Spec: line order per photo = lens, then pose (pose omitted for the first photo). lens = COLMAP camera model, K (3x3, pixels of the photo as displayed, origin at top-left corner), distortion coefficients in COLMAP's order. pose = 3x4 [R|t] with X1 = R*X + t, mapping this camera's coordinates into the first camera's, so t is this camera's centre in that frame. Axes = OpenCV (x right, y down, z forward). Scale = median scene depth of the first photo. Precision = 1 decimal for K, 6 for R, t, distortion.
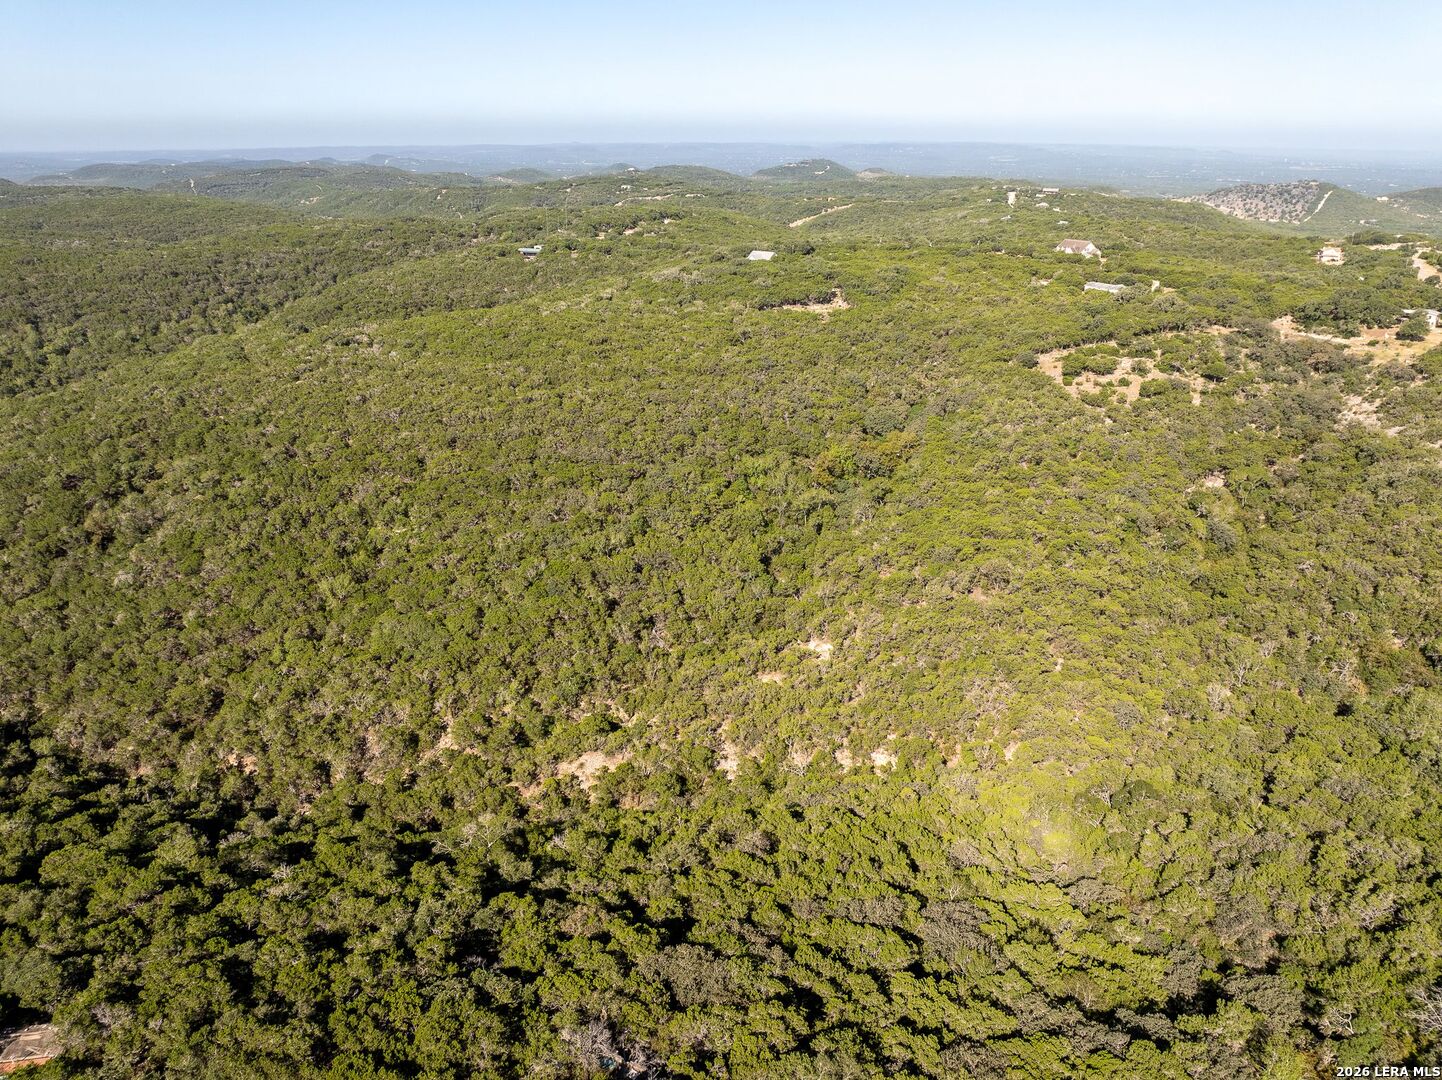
lens RADIAL K [[1015.9, 0, 719.9], [0, 1015.9, 534.9], [0, 0, 1]] dist [-0.044678, 0.012822]
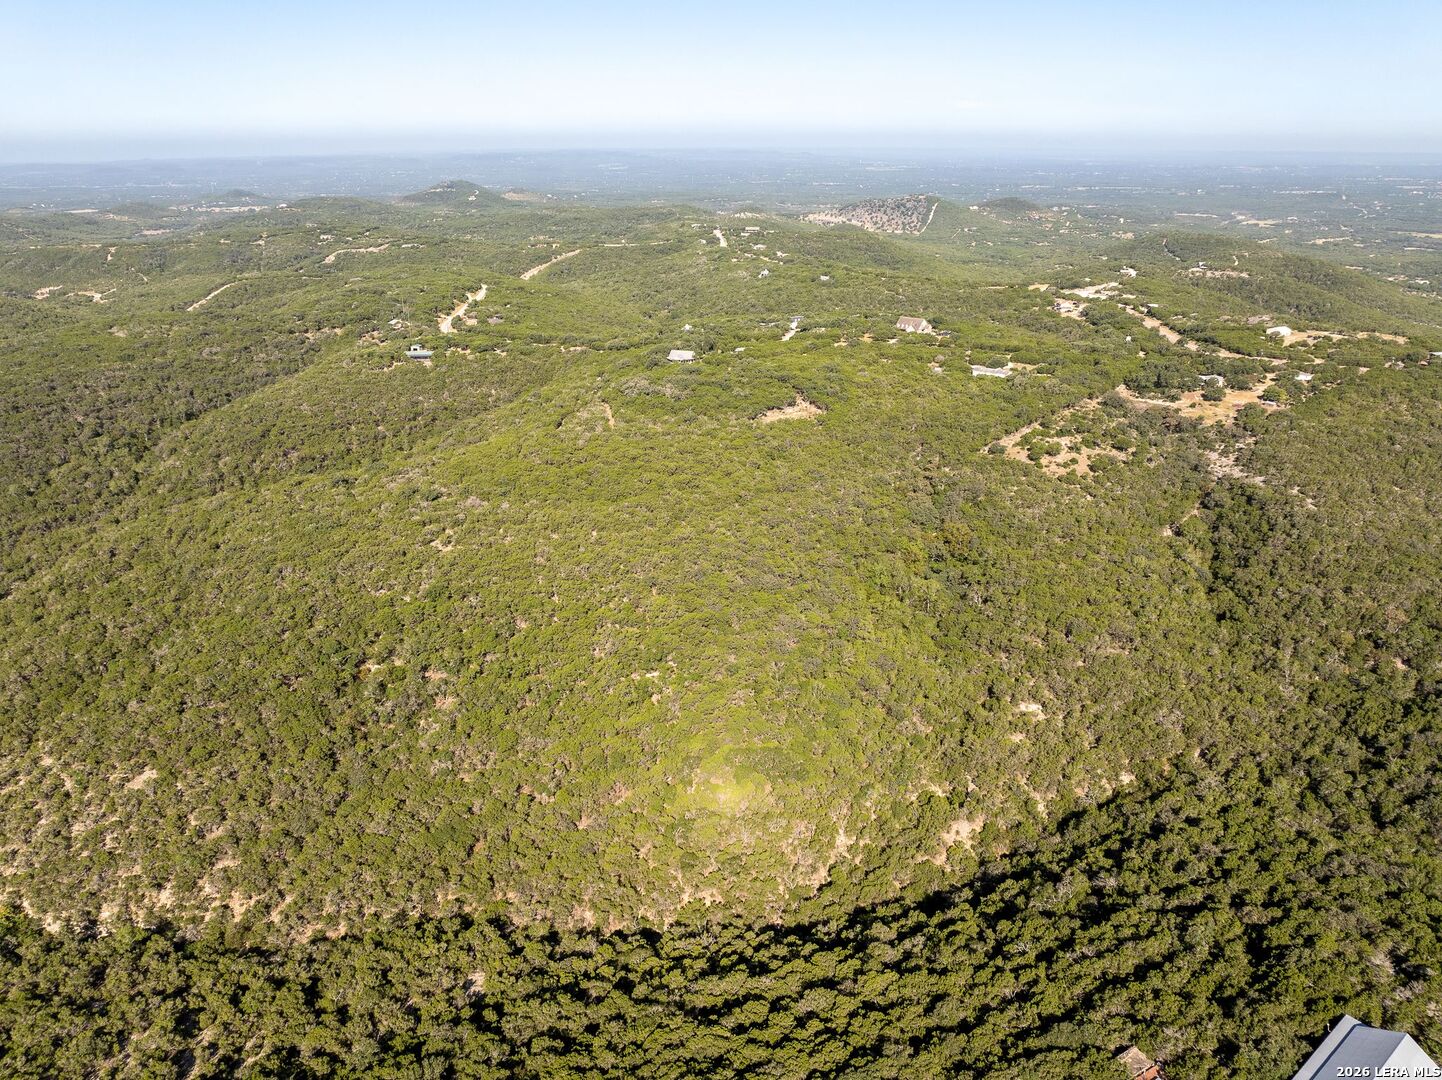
lens RADIAL K [[1015.9, 0, 719.9], [0, 1015.9, 534.9], [0, 0, 1]] dist [-0.044678, 0.012822]
pose [[0.932960, -0.137038, 0.332877, -0.474988], [0.138662, 0.990158, 0.018995, -0.136396], [-0.332204, 0.028435, 0.942779, -0.106677]]
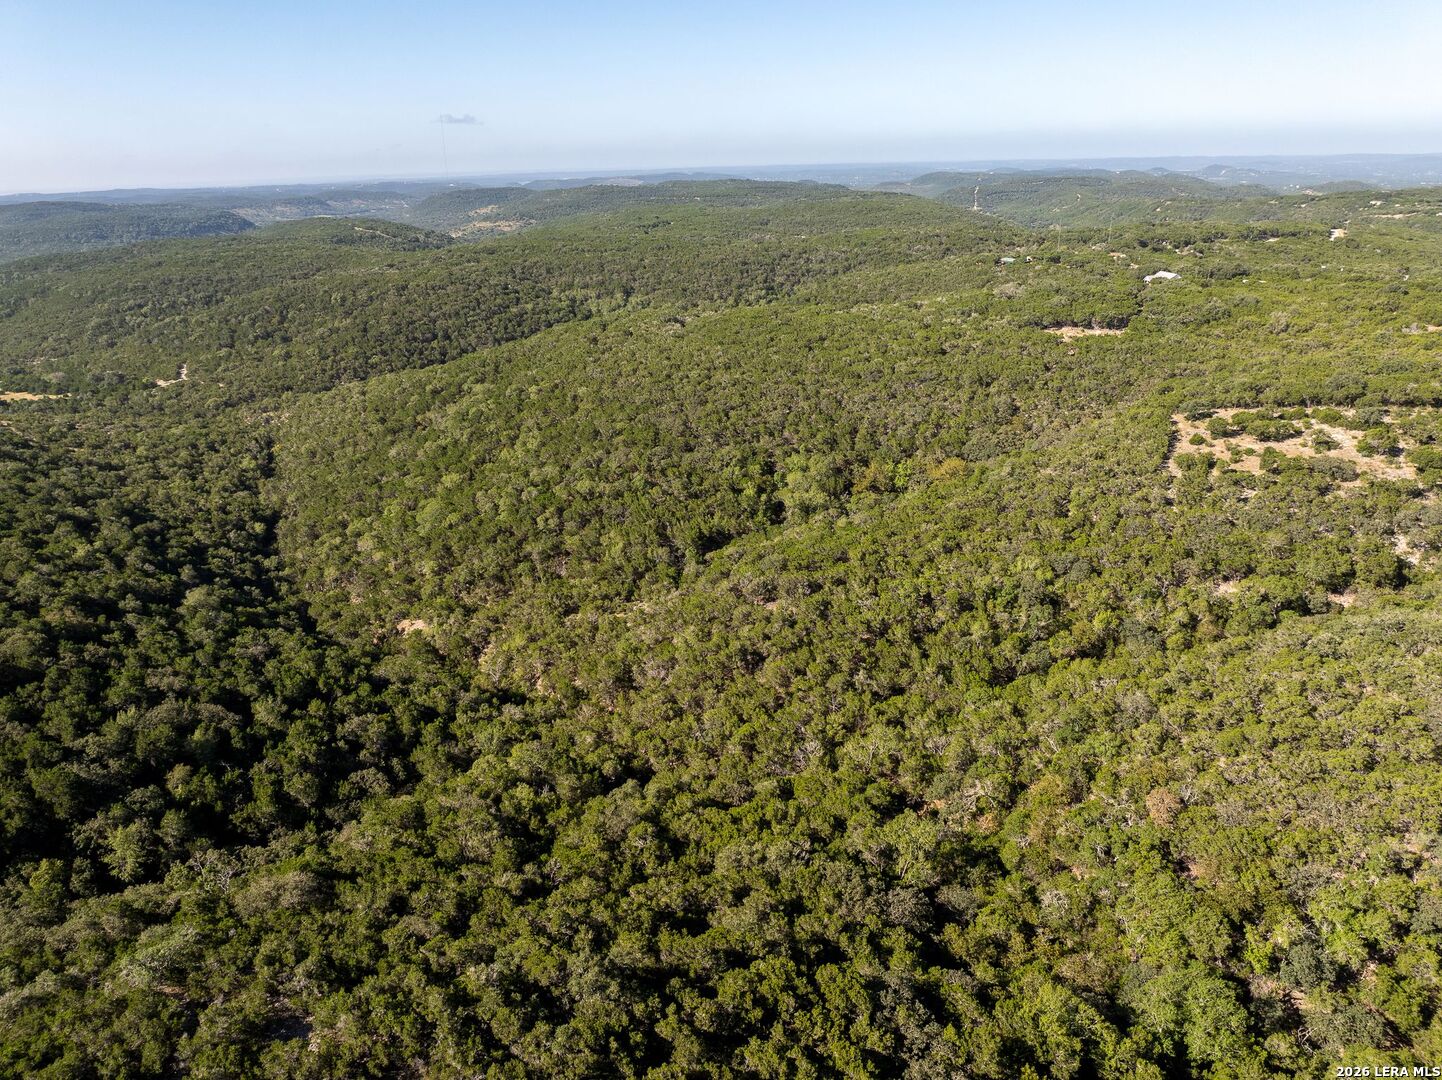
lens RADIAL K [[1015.9, 0, 719.9], [0, 1015.9, 534.9], [0, 0, 1]] dist [-0.044678, 0.012822]
pose [[0.721093, 0.222221, -0.656234, 0.580412], [-0.227771, 0.970555, 0.078376, -0.049805], [0.654328, 0.092955, 0.750476, 0.139769]]
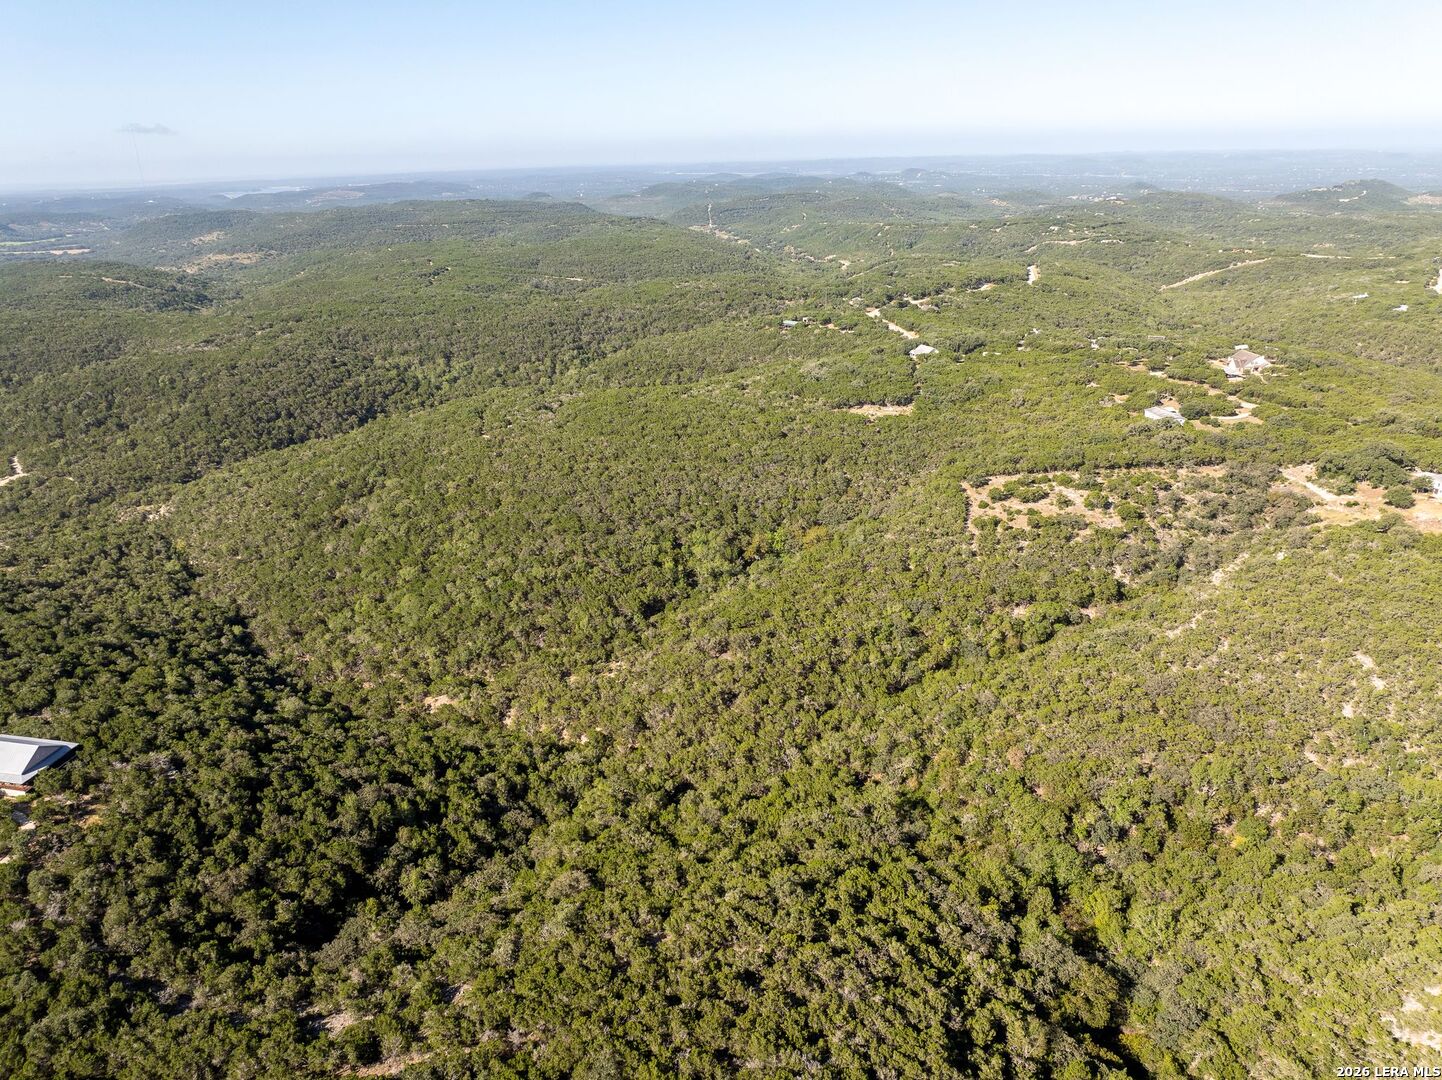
lens RADIAL K [[1012.7, 0, 721.0], [0, 1012.7, 540.0], [0, 0, 1]] dist [-0.032779, -0.008580]
pose [[0.876054, 0.151094, -0.457931, 0.586641], [-0.151609, 0.987789, 0.035882, -0.100194], [0.457761, 0.037991, 0.888263, -0.176550]]
